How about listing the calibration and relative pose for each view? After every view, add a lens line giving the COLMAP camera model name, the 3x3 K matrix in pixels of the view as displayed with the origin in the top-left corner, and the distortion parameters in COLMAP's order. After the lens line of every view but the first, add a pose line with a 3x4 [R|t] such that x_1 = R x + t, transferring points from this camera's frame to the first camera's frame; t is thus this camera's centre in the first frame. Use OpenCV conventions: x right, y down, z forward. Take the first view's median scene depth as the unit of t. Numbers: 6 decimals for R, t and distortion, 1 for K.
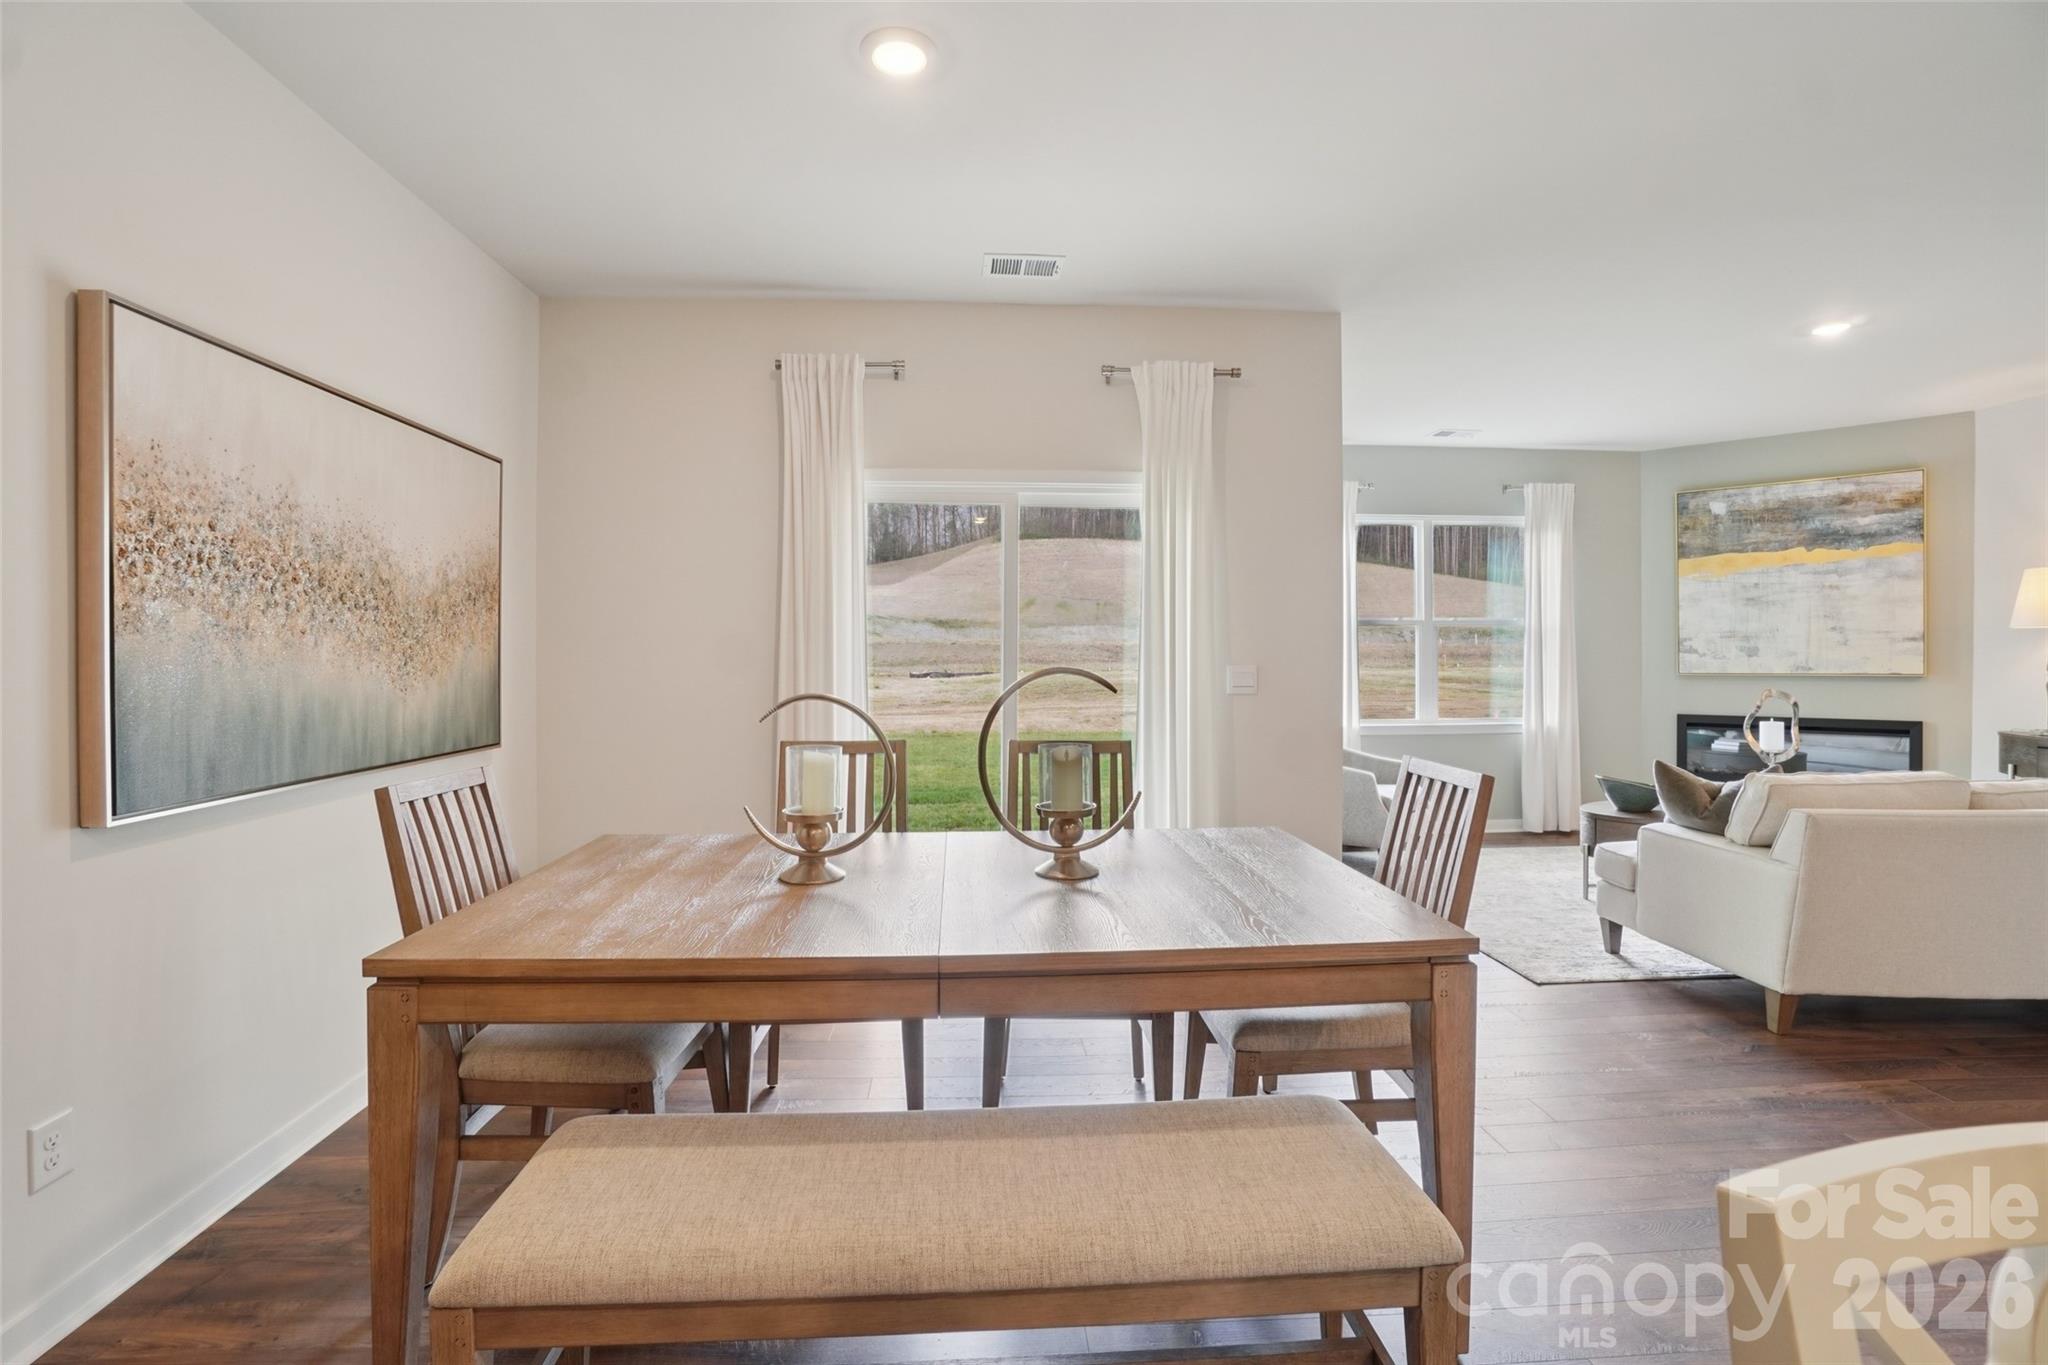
lens RADIAL K [[920.0, 0, 1021.9], [0, 920.0, 685.6], [0, 0, 1]] dist [-0.068906, 0.025177]
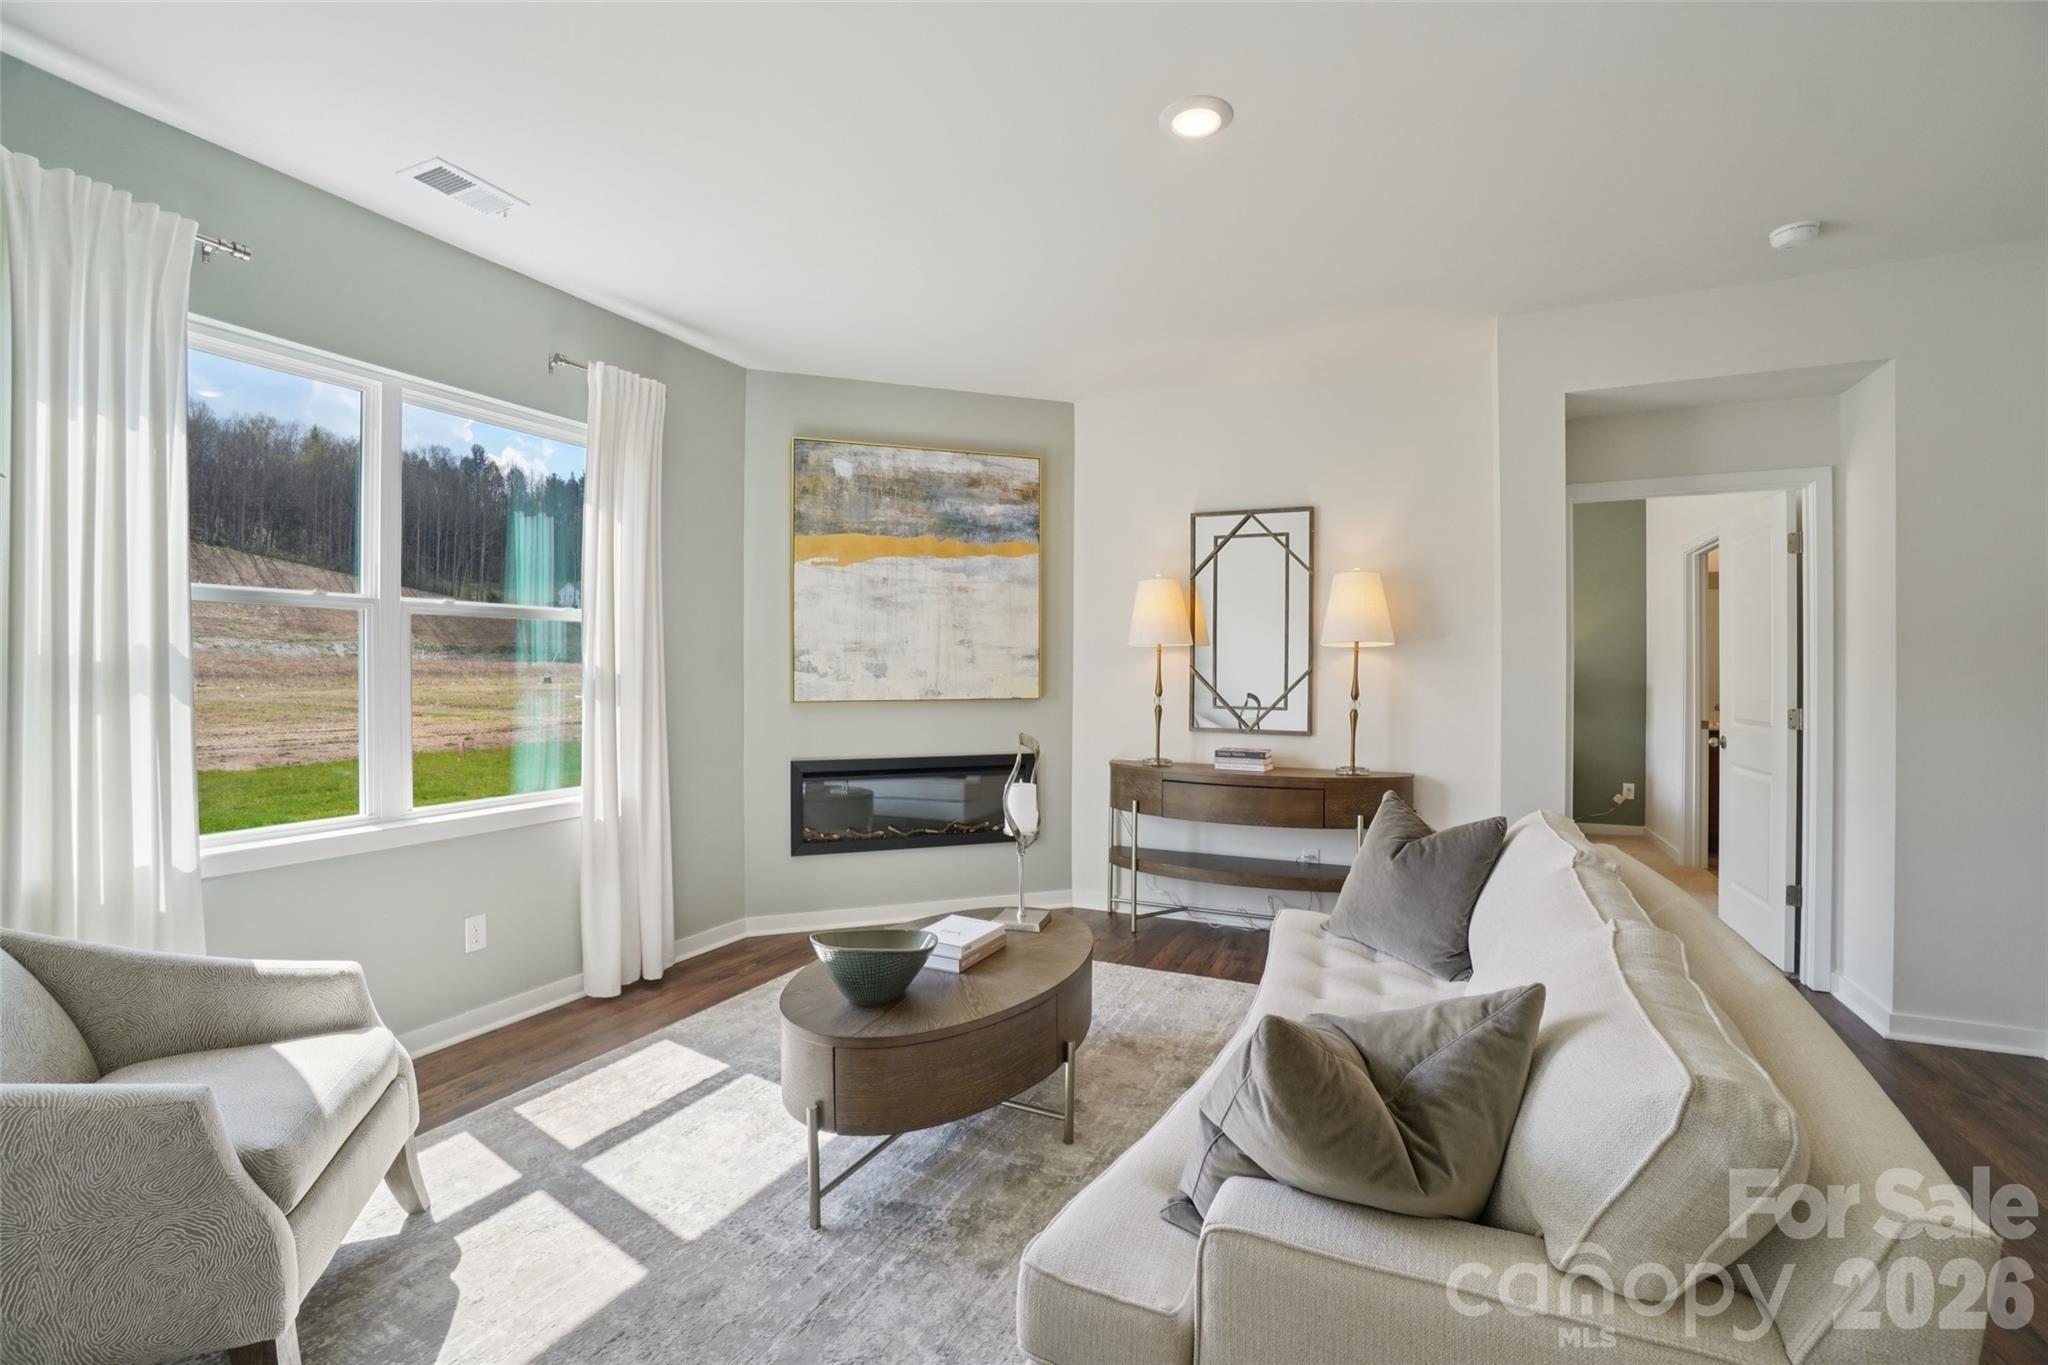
lens RADIAL K [[920.0, 0, 1021.9], [0, 920.0, 685.6], [0, 0, 1]] dist [-0.068906, 0.025177]
pose [[0.498101, -0.007309, 0.867088, 0.227643], [0.021413, 0.999763, -0.003874, -0.020868], [-0.866855, 0.020497, 0.498140, 0.535251]]
